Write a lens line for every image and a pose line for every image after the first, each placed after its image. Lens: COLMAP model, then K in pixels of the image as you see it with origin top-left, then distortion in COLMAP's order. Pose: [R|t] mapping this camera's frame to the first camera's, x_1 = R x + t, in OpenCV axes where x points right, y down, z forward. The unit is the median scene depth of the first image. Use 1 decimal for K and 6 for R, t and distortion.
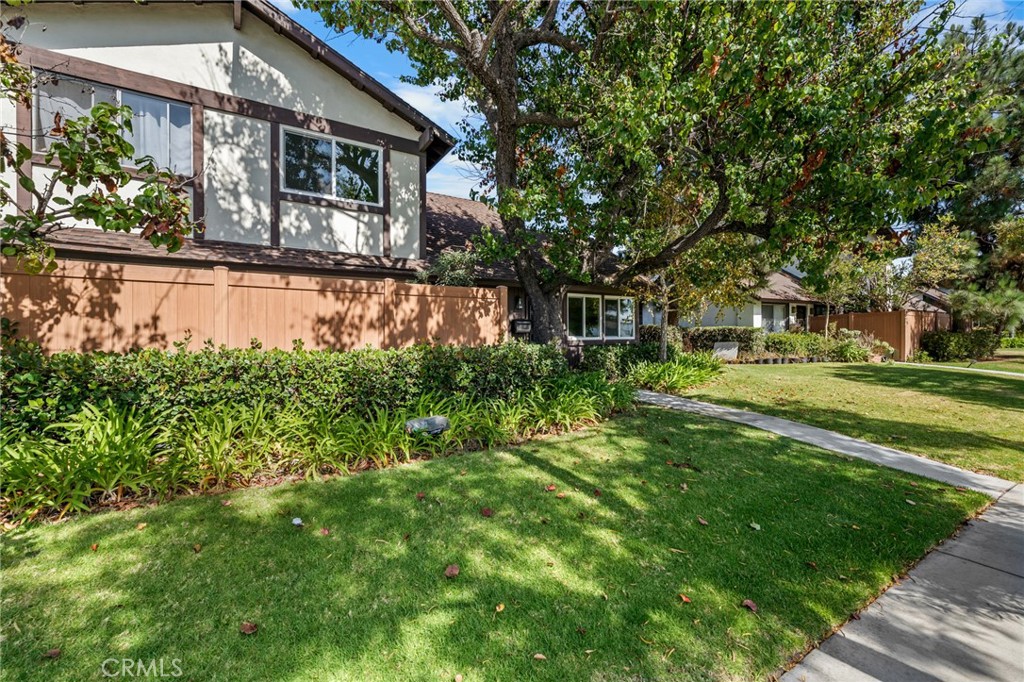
lens RADIAL K [[414.2, 0, 536.0], [0, 414.2, 338.1], [0, 0, 1]] dist [-0.000771, -0.000754]
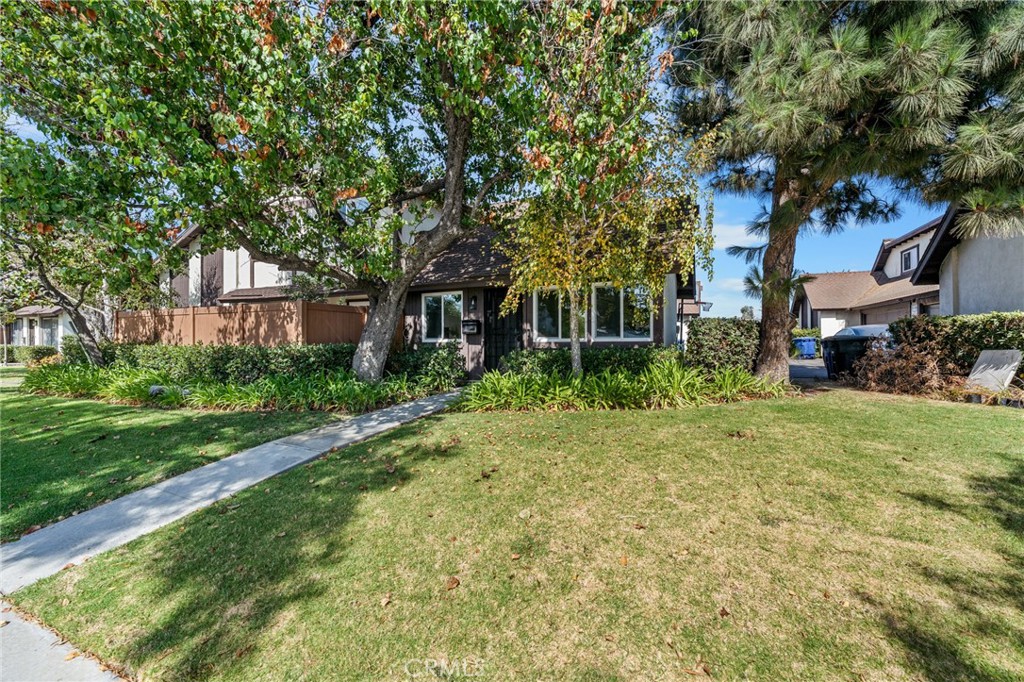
lens RADIAL K [[414.2, 0, 510.0], [0, 414.2, 338.9], [0, 0, 1]] dist [-0.000771, -0.000754]
pose [[0.531814, 0.002810, -0.846857, 1.411471], [0.001922, 0.999988, 0.004525, -0.010243], [0.846859, -0.004034, 0.531802, 0.951485]]
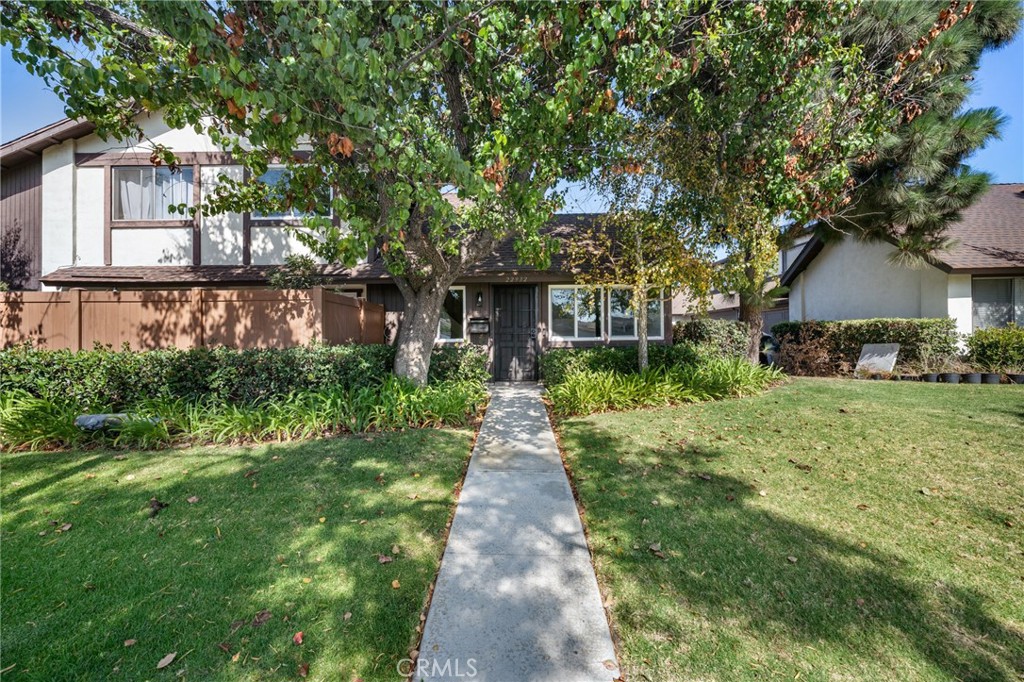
lens RADIAL K [[414.2, 0, 518.0], [0, 414.2, 340.1], [0, 0, 1]] dist [-0.000771, -0.000754]
pose [[0.840186, -0.001843, -0.542296, 0.879157], [0.006263, 0.999961, 0.006304, -0.006703], [0.542263, -0.008692, 0.840164, 0.500488]]
